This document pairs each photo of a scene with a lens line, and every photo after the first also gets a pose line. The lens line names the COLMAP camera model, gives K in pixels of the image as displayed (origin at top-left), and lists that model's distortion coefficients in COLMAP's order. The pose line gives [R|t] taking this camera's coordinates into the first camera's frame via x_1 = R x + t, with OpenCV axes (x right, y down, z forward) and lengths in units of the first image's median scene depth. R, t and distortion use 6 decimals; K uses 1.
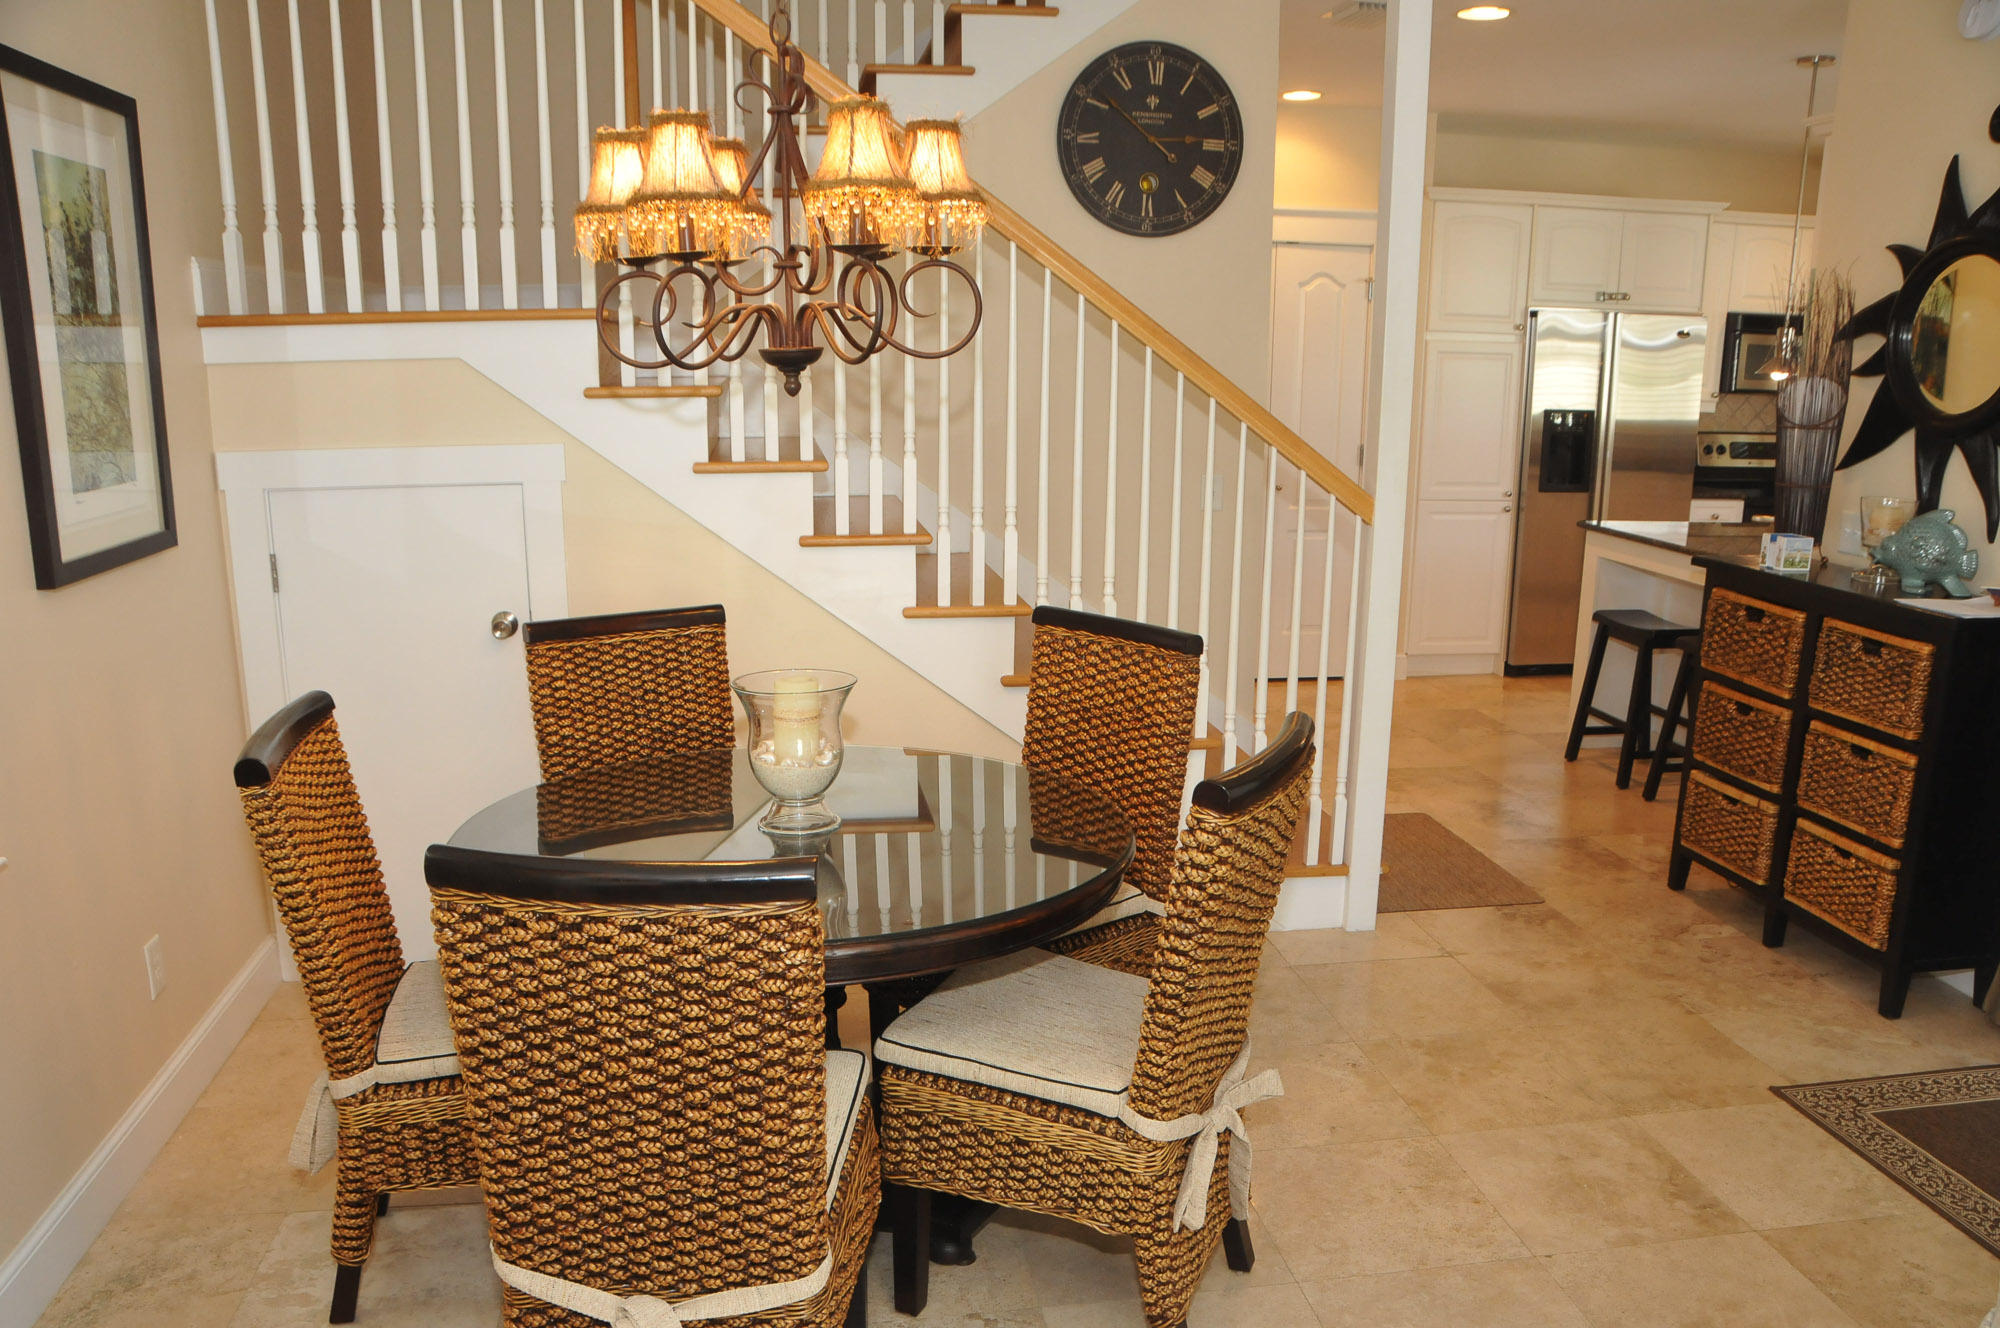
lens RADIAL K [[1549.8, 0, 1000.0], [0, 1549.8, 664.0], [0, 0, 1]] dist [-0.133398, 0.000453]
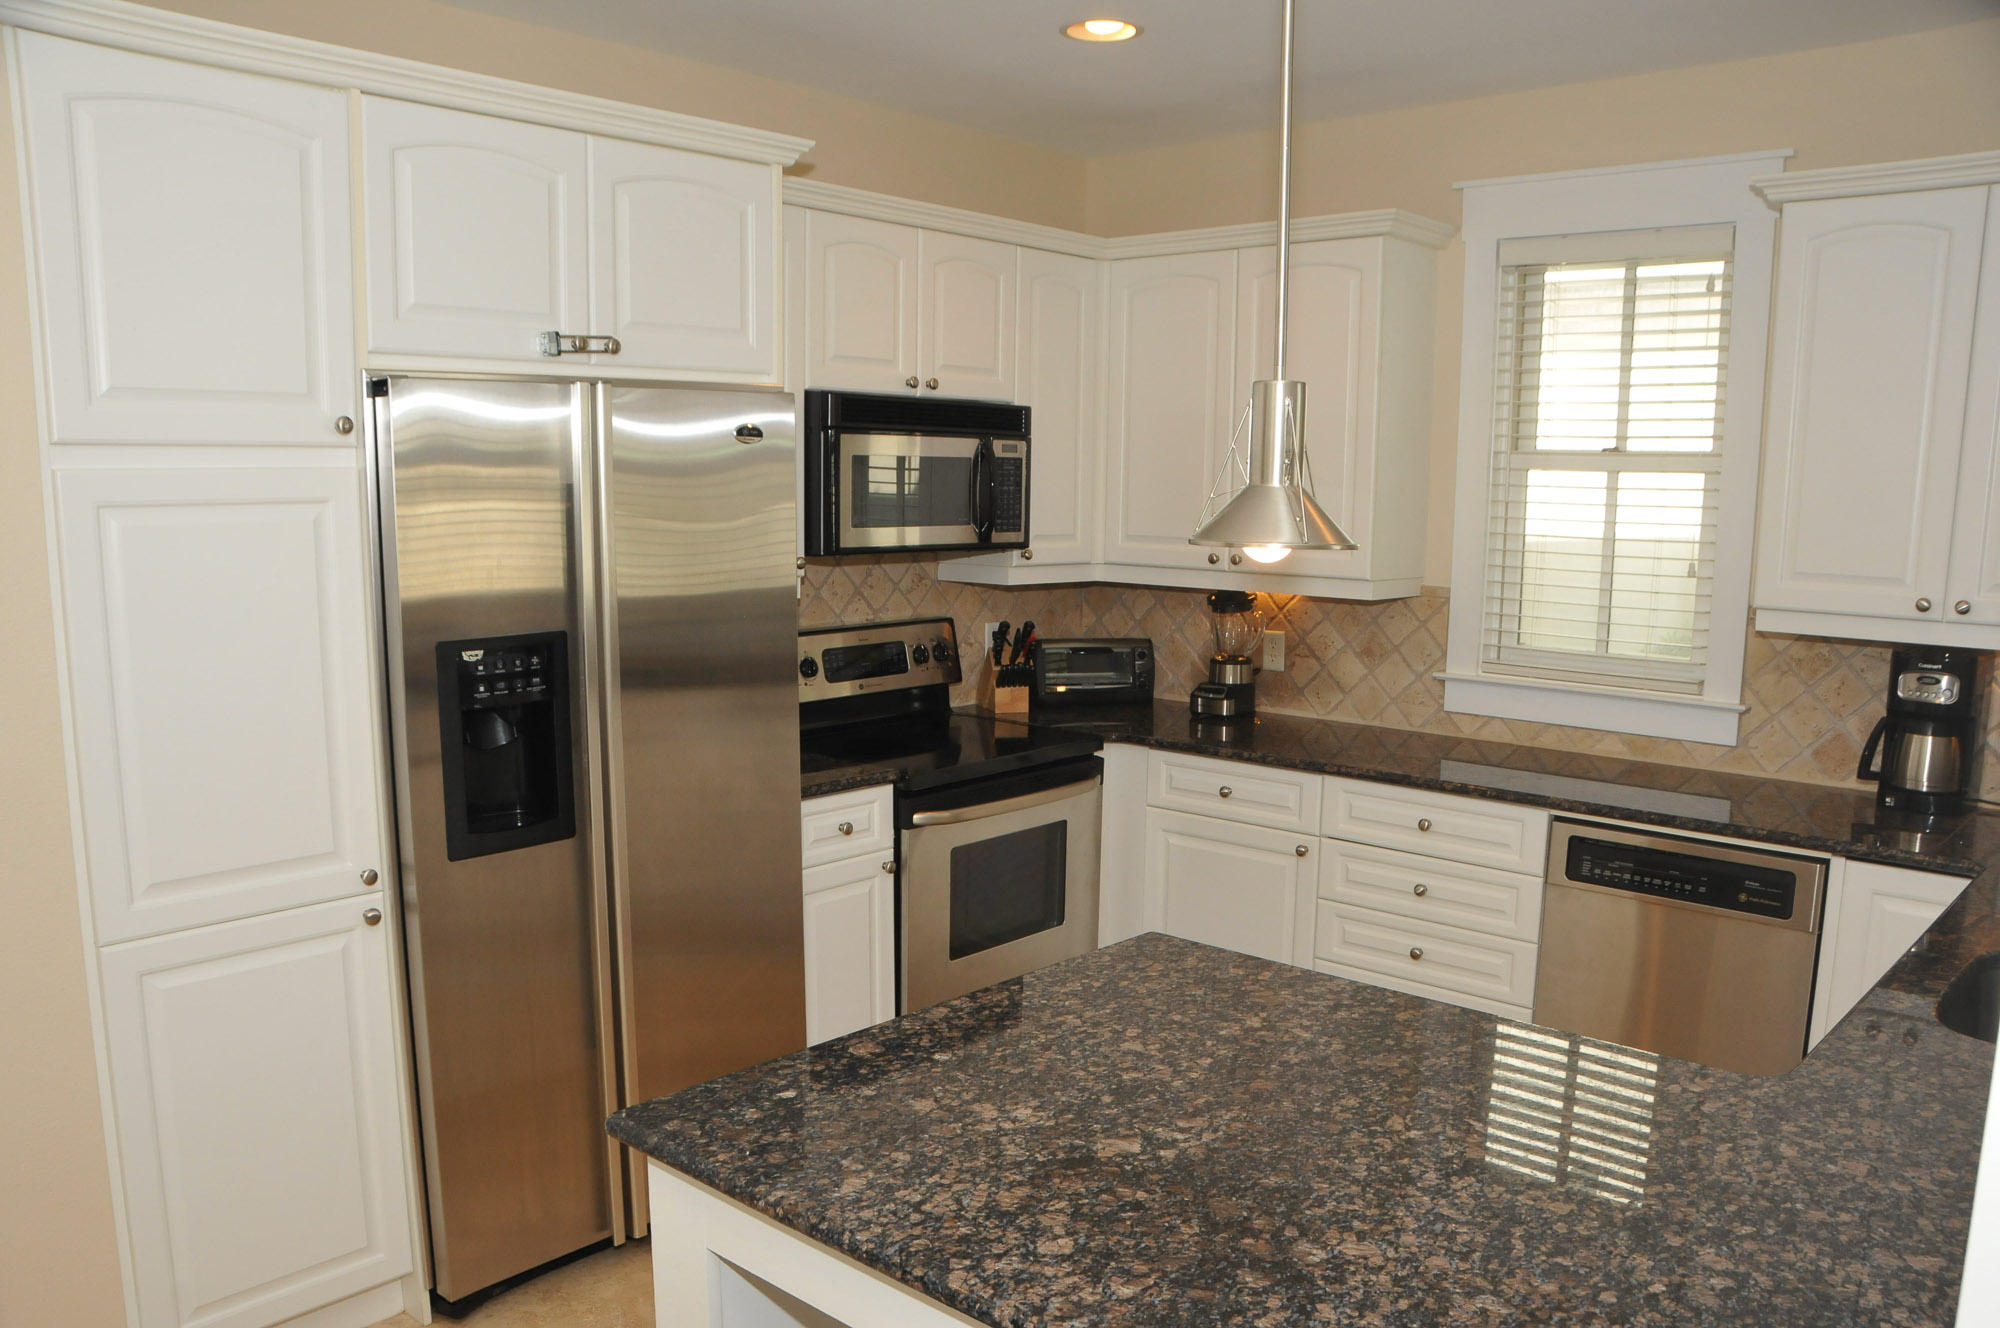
lens RADIAL K [[1549.8, 0, 1000.0], [0, 1549.8, 664.0], [0, 0, 1]] dist [-0.133398, 0.000453]
pose [[0.769516, -0.093926, 0.631682, 0.221589], [0.148274, 0.988373, -0.033664, -0.126491], [-0.621176, 0.119567, 0.774496, 0.605172]]
